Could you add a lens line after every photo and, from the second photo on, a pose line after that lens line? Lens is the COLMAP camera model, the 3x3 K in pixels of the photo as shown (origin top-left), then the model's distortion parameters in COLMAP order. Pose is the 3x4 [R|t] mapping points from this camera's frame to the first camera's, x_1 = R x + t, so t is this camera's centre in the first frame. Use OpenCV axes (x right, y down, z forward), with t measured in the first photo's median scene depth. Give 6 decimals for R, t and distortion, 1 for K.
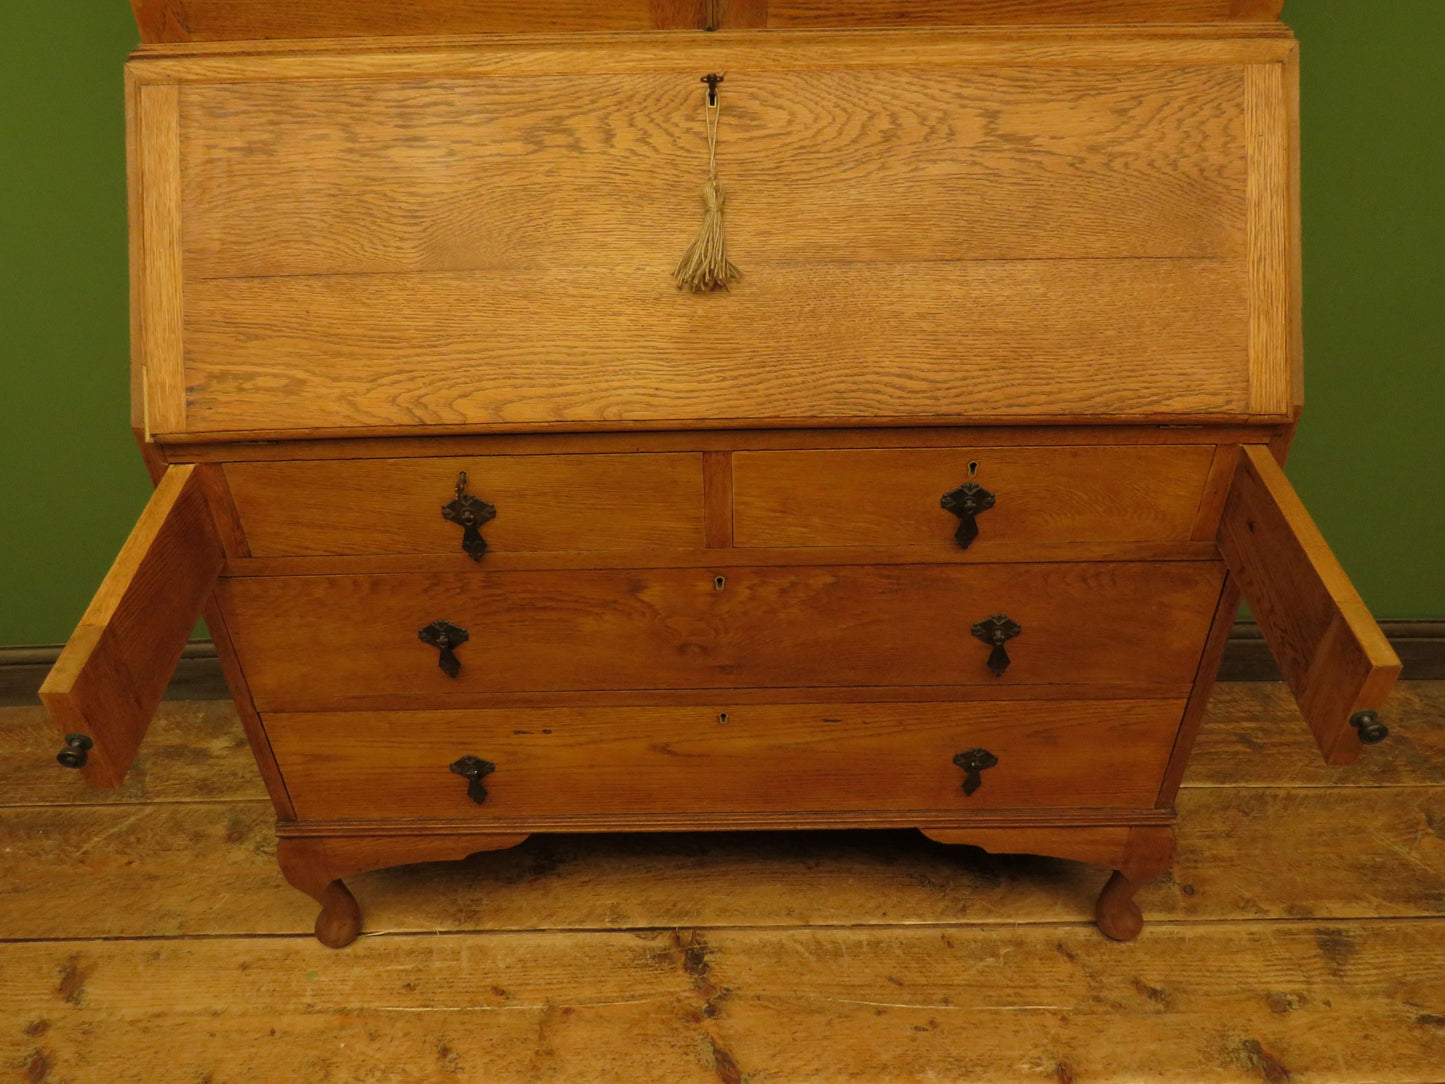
lens RADIAL K [[1152.3, 0, 738.5], [0, 1152.3, 515.1], [0, 0, 1]] dist [-0.025214, -0.007187]
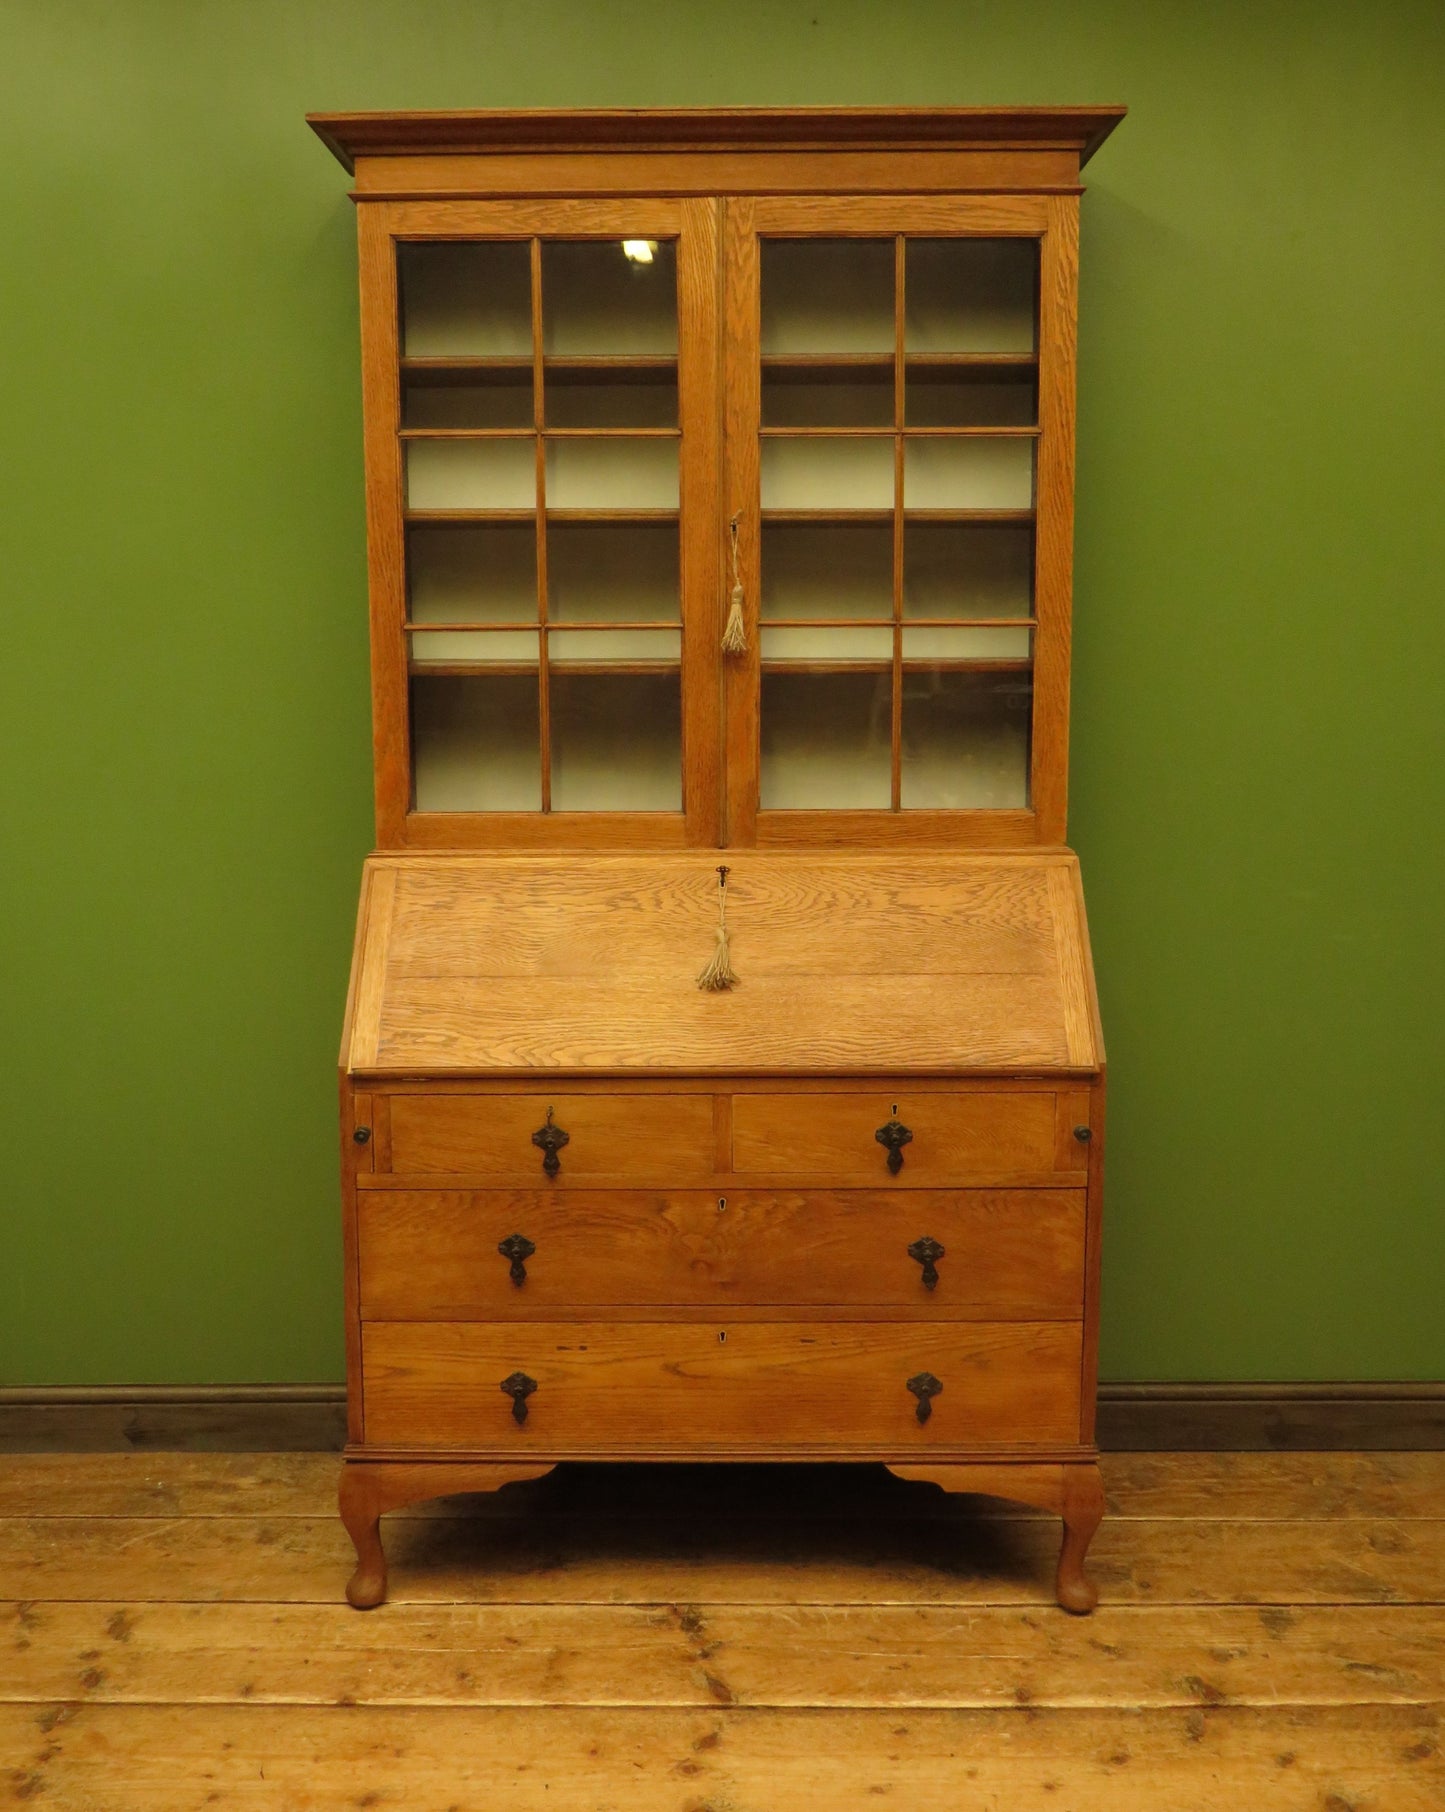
lens RADIAL K [[1498.9, 0, 739.2], [0, 1498.9, 817.0], [0, 0, 1]] dist [-0.030349, -0.006909]
pose [[0.999927, 0.011996, 0.001163, -0.003179], [-0.009591, 0.850504, -0.525881, 0.677206], [-0.007298, 0.525832, 0.850557, -0.866055]]
